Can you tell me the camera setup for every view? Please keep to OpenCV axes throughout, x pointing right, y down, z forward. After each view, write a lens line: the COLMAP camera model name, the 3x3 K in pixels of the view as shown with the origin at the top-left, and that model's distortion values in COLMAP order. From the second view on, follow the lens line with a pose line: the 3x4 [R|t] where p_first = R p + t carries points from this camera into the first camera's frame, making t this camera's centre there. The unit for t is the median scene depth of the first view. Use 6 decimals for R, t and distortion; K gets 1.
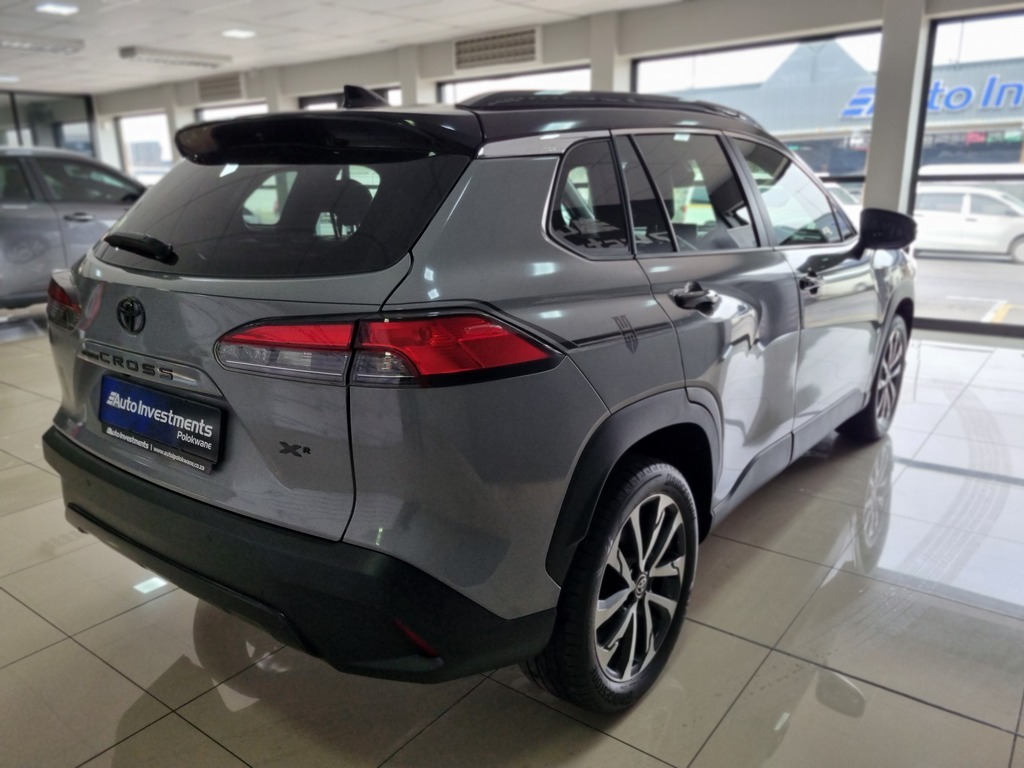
lens RADIAL K [[773.4, 0, 513.3], [0, 773.4, 383.0], [0, 0, 1]] dist [0.030102, -0.003266]
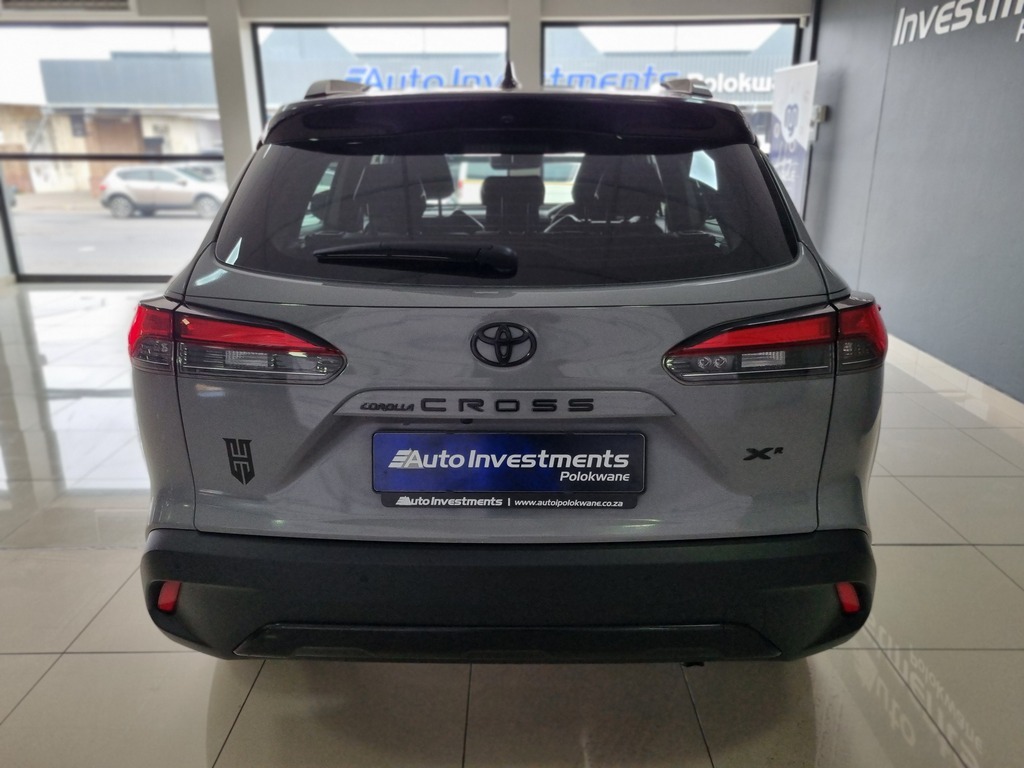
lens RADIAL K [[773.4, 0, 514.0], [0, 773.4, 385.9], [0, 0, 1]] dist [0.030102, -0.003266]
pose [[0.794346, -0.167921, 0.583795, -0.963424], [0.146882, 0.985611, 0.083642, -0.110708], [-0.589440, 0.019309, 0.807581, 0.352405]]
